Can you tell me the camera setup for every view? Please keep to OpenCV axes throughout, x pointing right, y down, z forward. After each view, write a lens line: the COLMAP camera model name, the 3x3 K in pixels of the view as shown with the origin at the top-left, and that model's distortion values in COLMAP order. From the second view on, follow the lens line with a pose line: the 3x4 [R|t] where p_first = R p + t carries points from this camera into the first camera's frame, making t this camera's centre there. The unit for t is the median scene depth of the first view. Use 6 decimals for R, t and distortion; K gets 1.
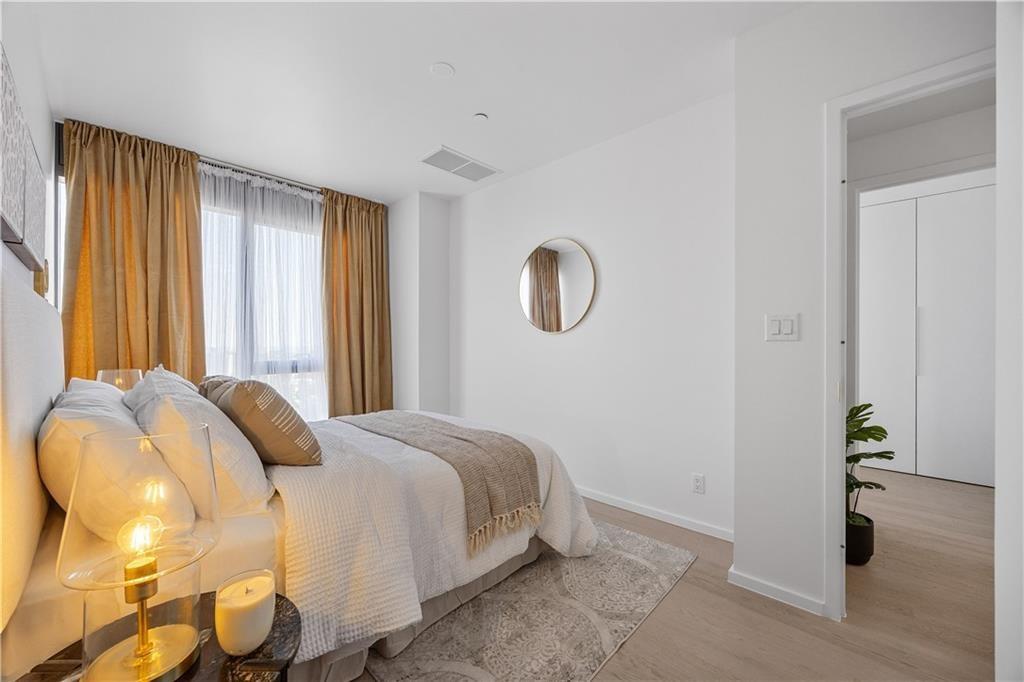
lens RADIAL K [[396.2, 0, 511.8], [0, 396.2, 344.0], [0, 0, 1]] dist [0.001781, 0.000246]
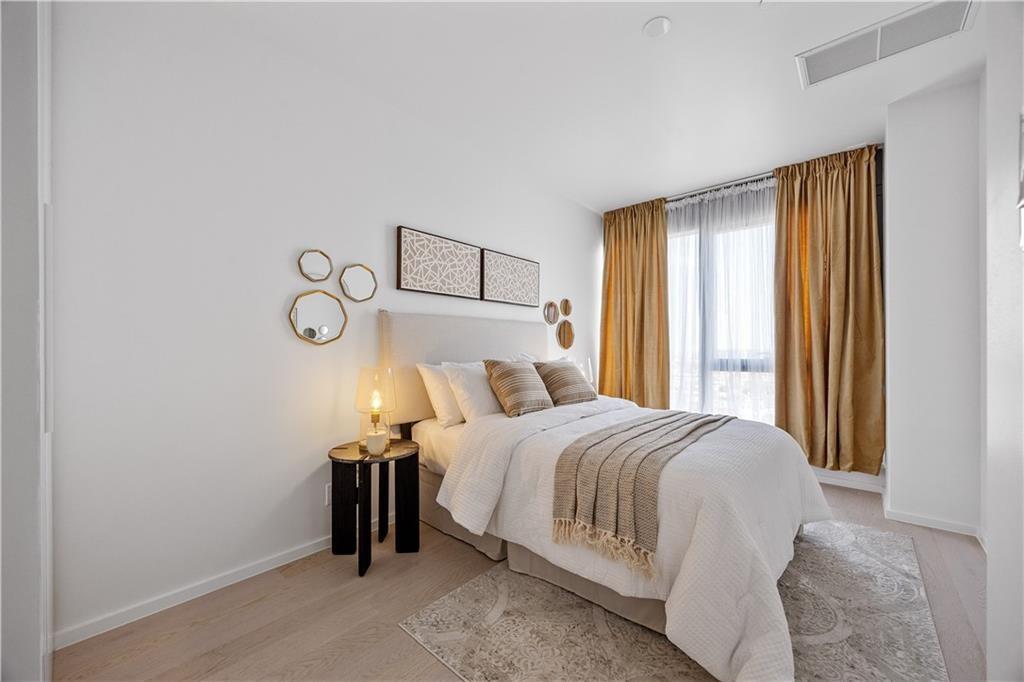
lens RADIAL K [[396.2, 0, 515.6], [0, 396.2, 348.2], [0, 0, 1]] dist [0.001781, 0.000246]
pose [[0.039797, 0.001843, -0.999206, 0.449283], [-0.000083, 0.999998, 0.001841, 0.013764], [0.999208, 0.000009, 0.039797, 0.413119]]
